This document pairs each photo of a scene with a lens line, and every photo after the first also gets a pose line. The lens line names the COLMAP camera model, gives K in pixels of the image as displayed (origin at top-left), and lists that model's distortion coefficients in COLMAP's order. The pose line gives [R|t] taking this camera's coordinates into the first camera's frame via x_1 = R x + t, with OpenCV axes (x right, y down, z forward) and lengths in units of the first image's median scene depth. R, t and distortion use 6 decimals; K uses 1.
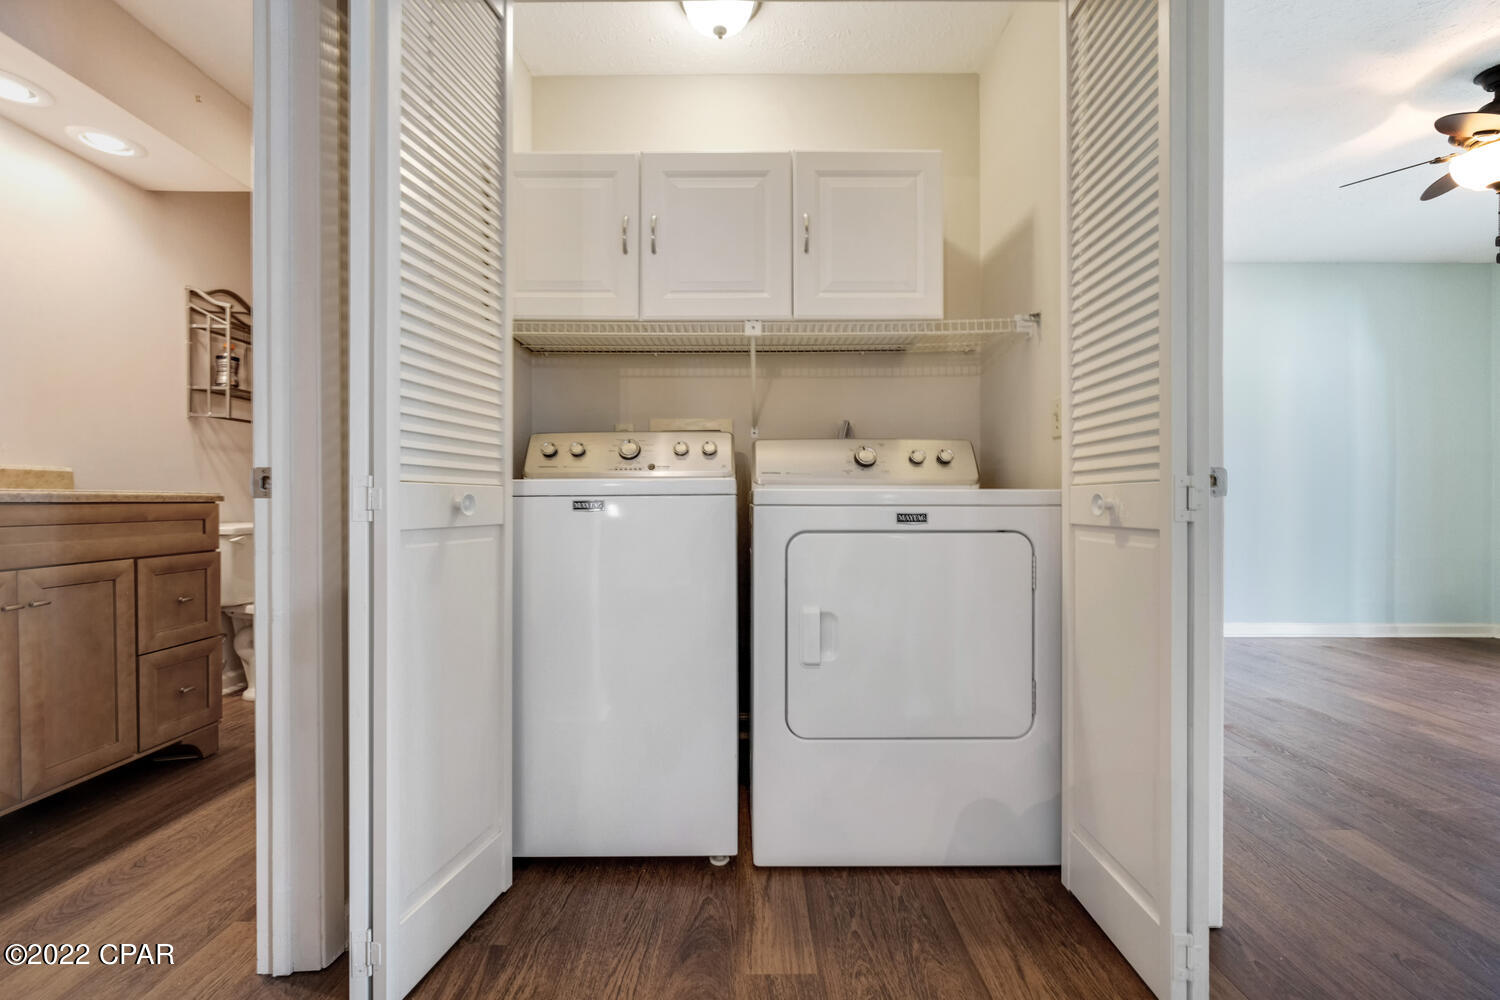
lens RADIAL K [[628.8, 0, 747.1], [0, 628.8, 502.1], [0, 0, 1]] dist [0.000562, 0.000101]
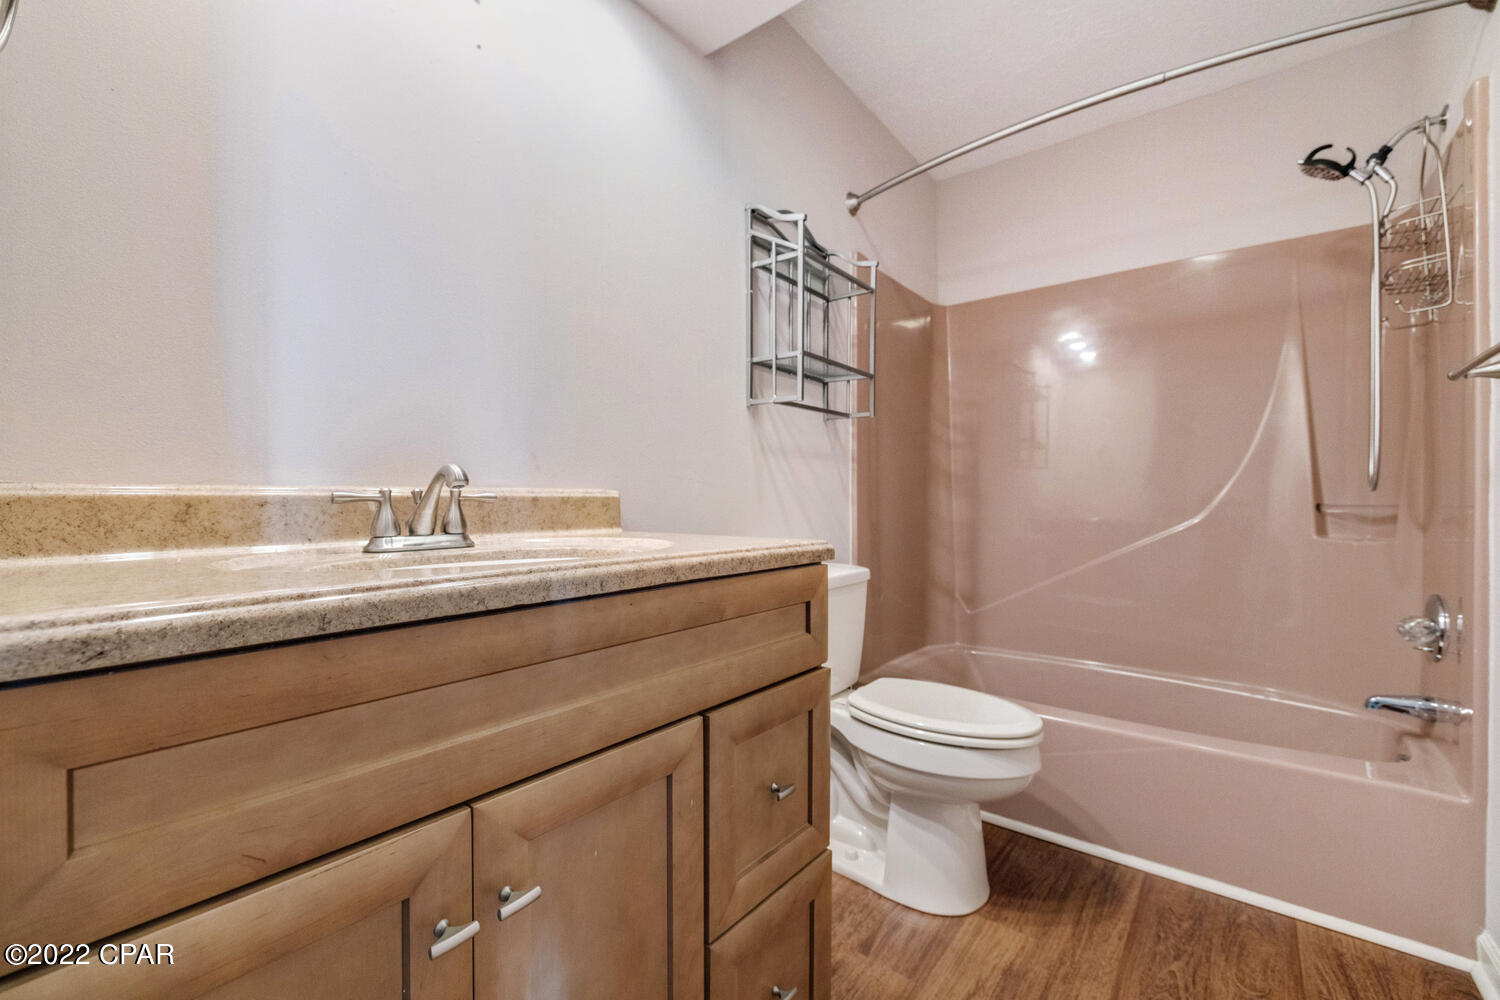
lens RADIAL K [[628.8, 0, 747.1], [0, 628.8, 502.1], [0, 0, 1]] dist [0.000562, 0.000101]
pose [[0.793038, 0.000311, -0.609172, -0.618146], [-0.002724, 0.999992, -0.003035, -0.043664], [0.609166, 0.004066, 0.793032, 0.608791]]
